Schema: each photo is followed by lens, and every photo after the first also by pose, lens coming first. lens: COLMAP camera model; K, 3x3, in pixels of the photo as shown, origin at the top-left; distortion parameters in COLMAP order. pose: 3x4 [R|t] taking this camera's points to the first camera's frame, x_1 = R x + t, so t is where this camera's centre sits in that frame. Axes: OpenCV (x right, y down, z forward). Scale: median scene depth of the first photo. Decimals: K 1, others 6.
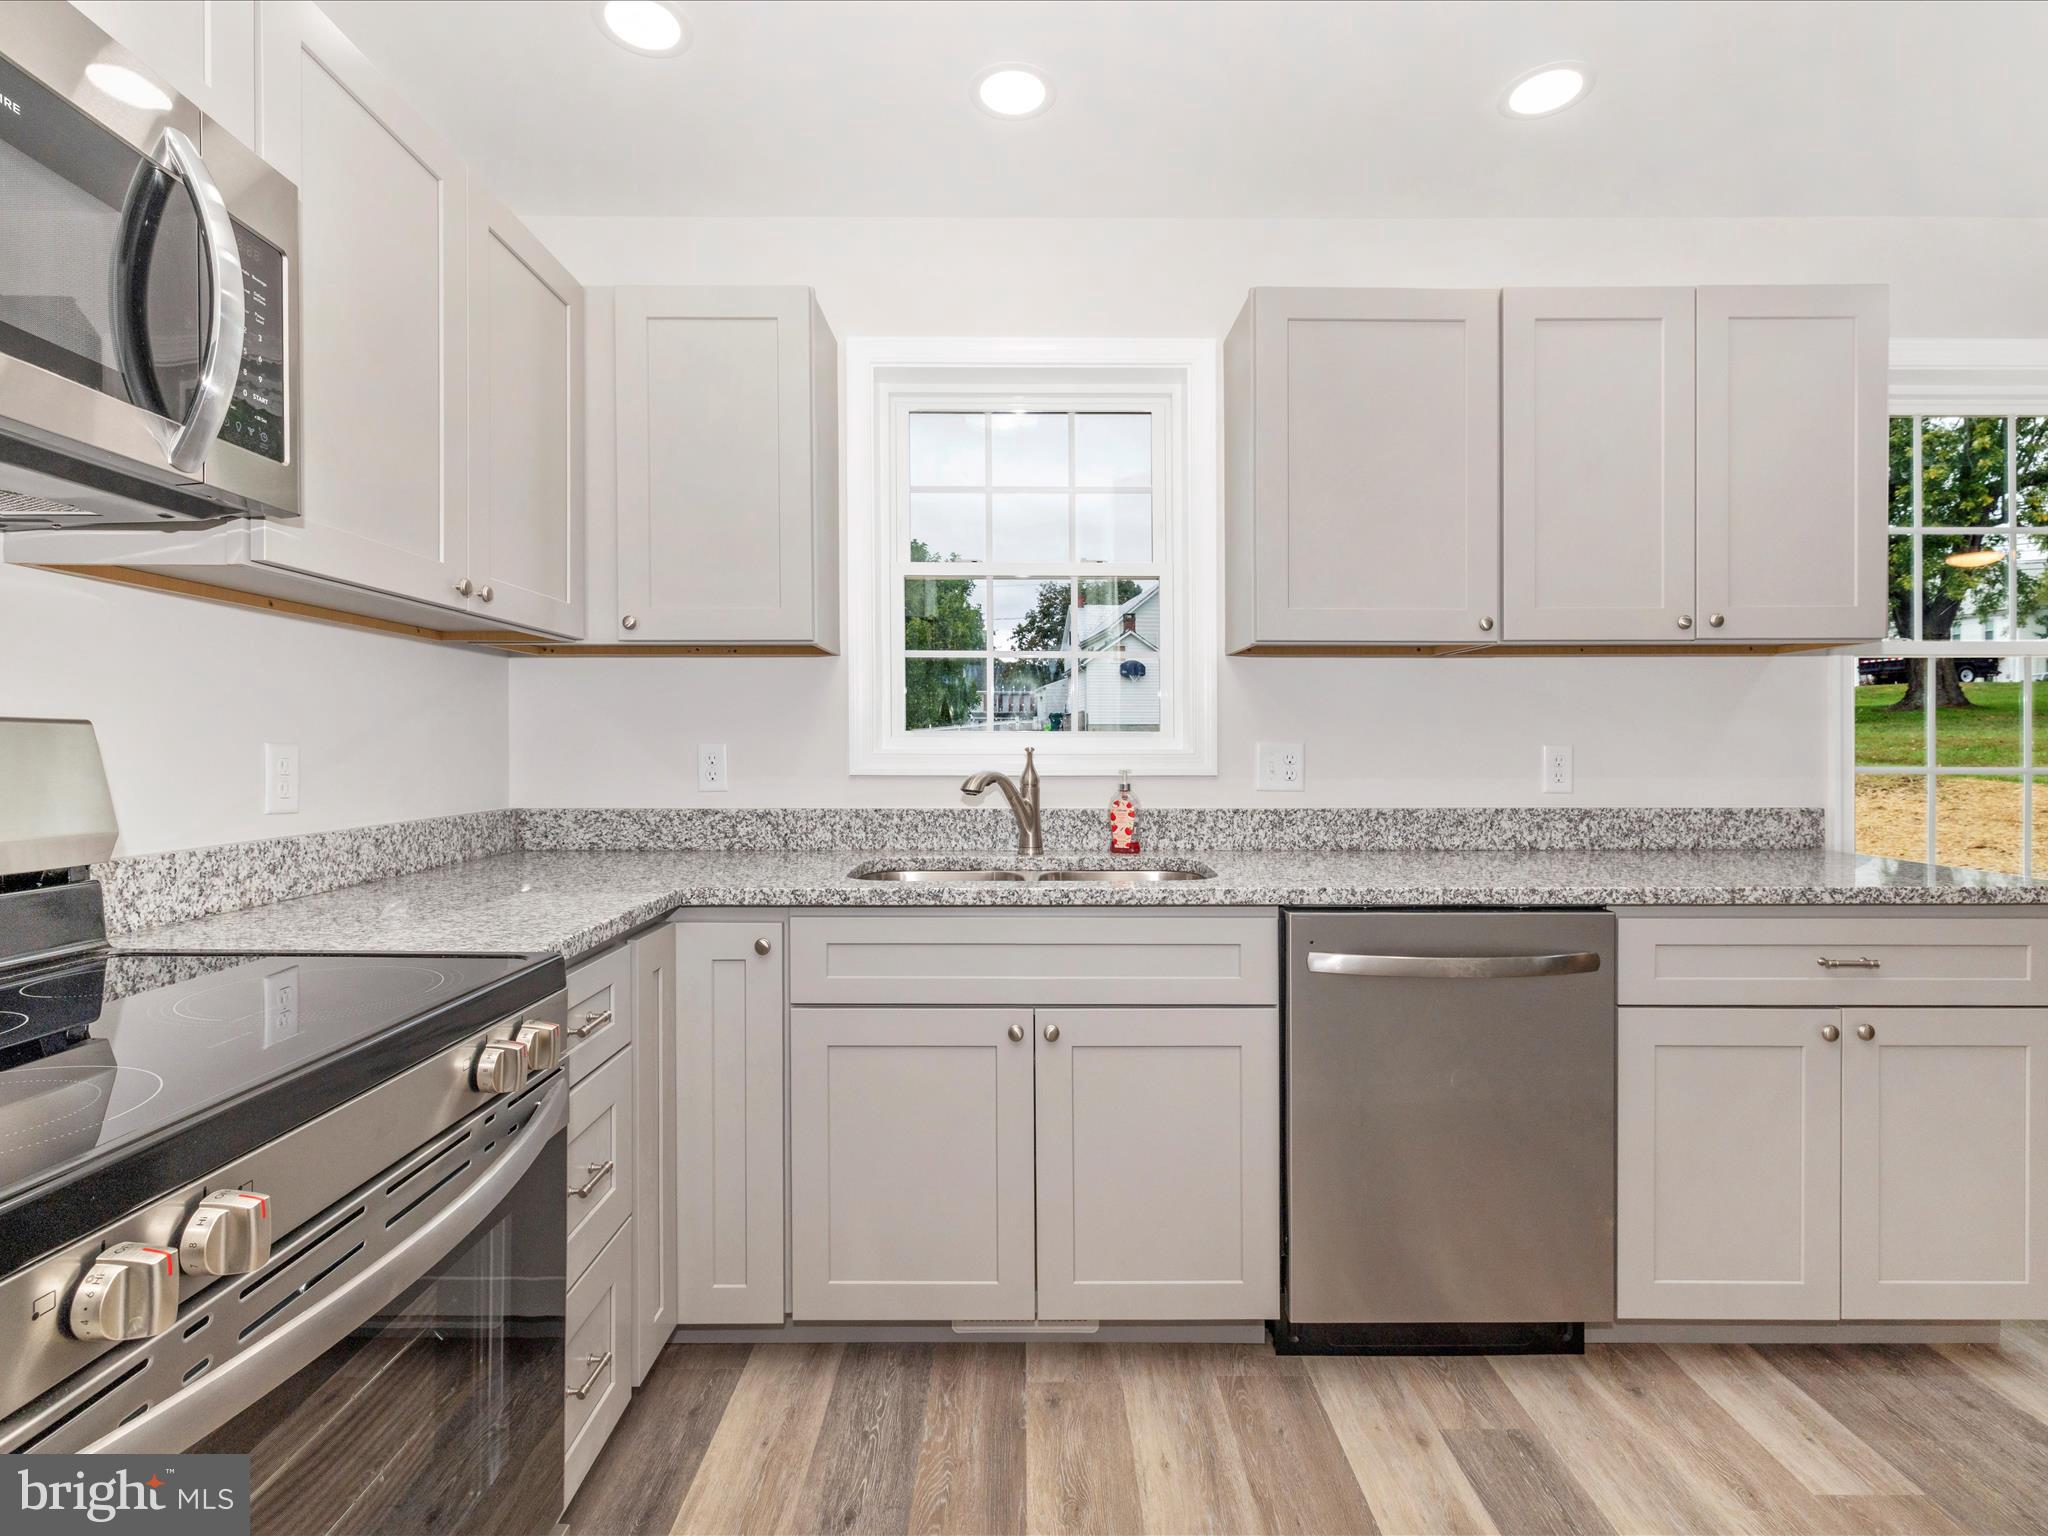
lens RADIAL K [[1016.2, 0, 1023.8], [0, 1016.2, 739.7], [0, 0, 1]] dist [0.000445, 0.001721]
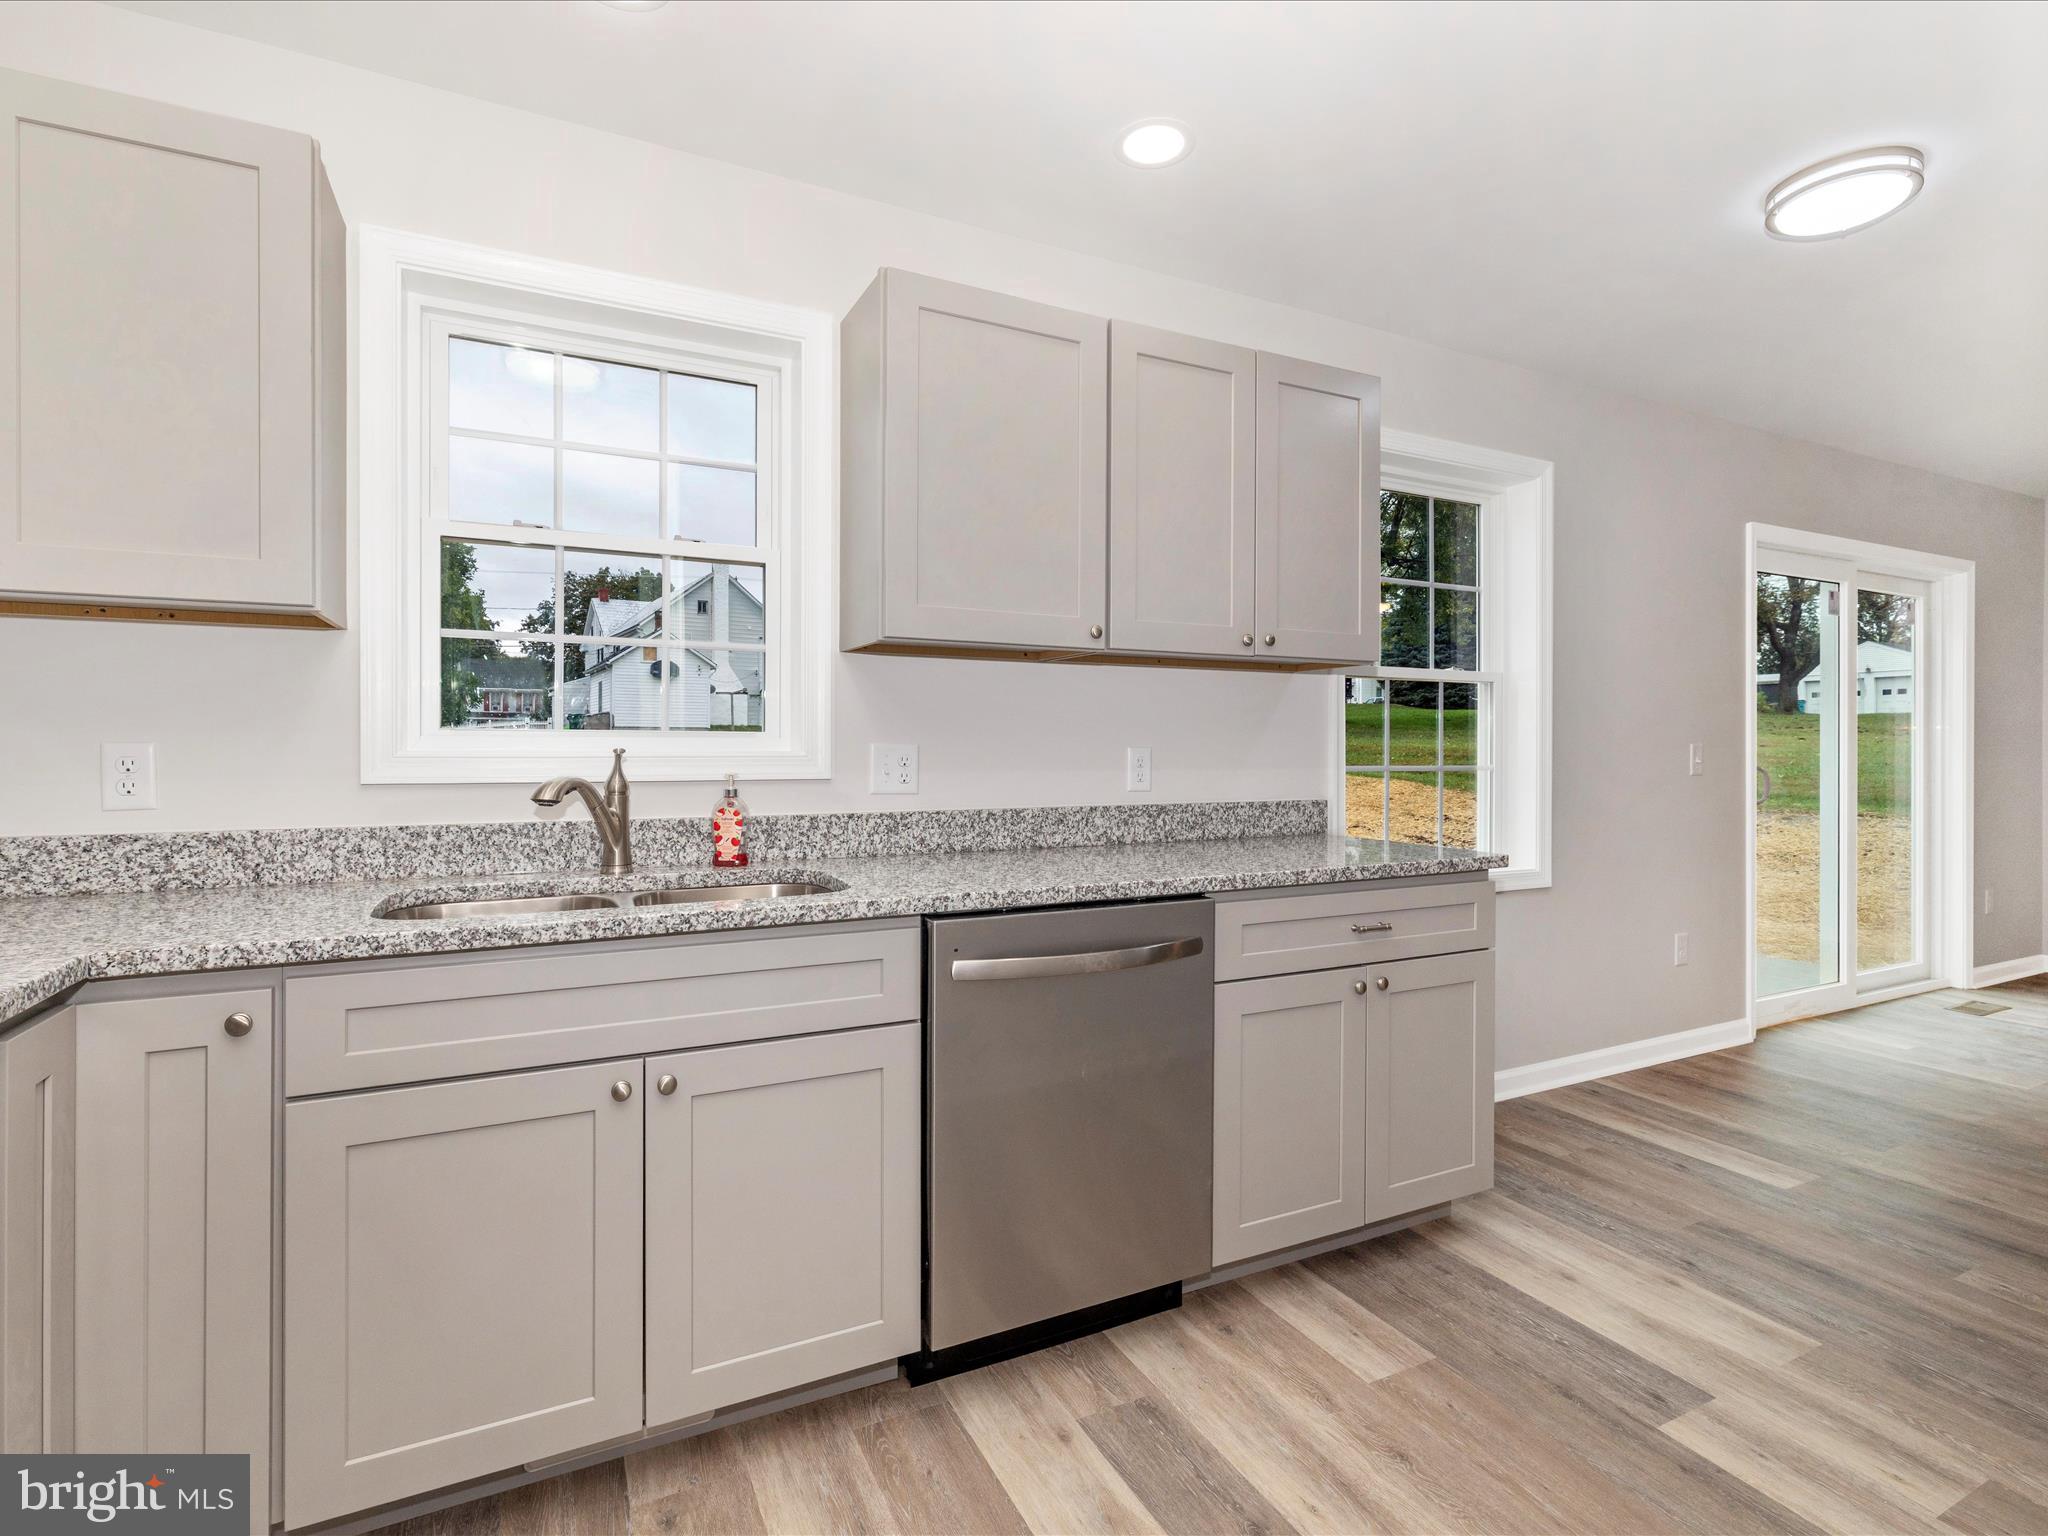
lens RADIAL K [[998.4, 0, 1045.2], [0, 998.4, 738.9], [0, 0, 1]] dist [0.001368, 0.000744]
pose [[0.892008, 0.006295, 0.451975, -0.056123], [-0.003915, 0.999973, -0.006201, 0.003262], [-0.452002, 0.003762, 0.892009, 0.090974]]
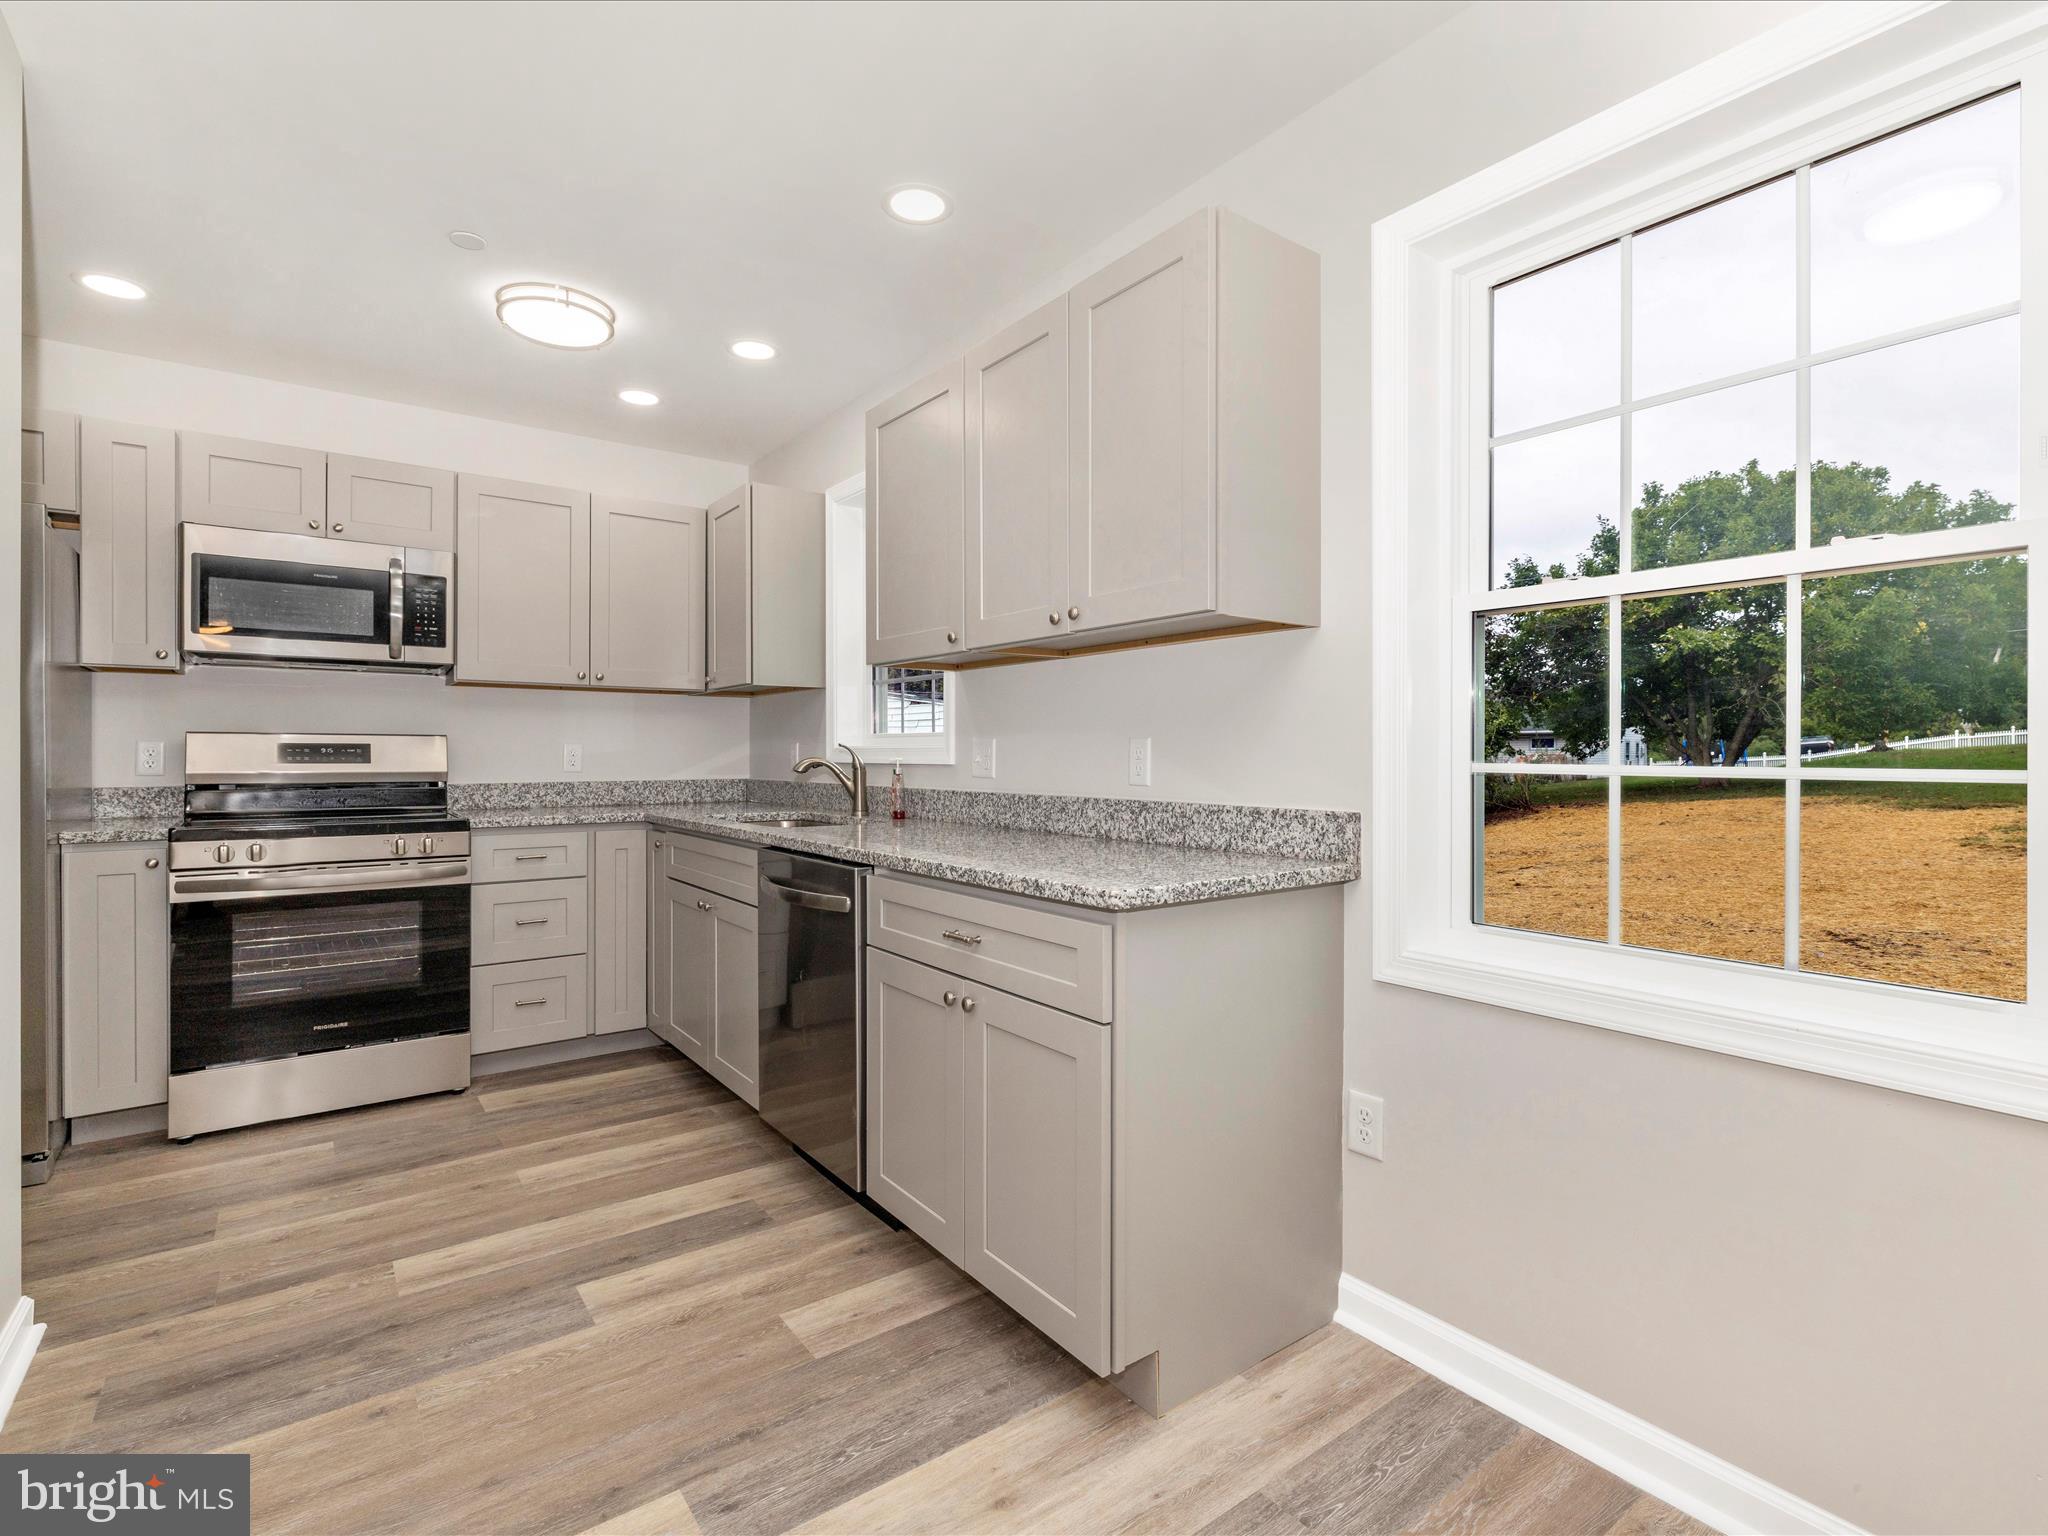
lens RADIAL K [[918.0, 0, 918.0], [0, 918.0, 738.8], [0, 0, 1]] dist [0.015482, 0.000194]
pose [[0.575820, -0.011812, -0.817491, 1.235502], [0.005389, 0.999929, -0.010652, 0.015437], [0.817559, 0.001728, 0.575842, 0.313446]]
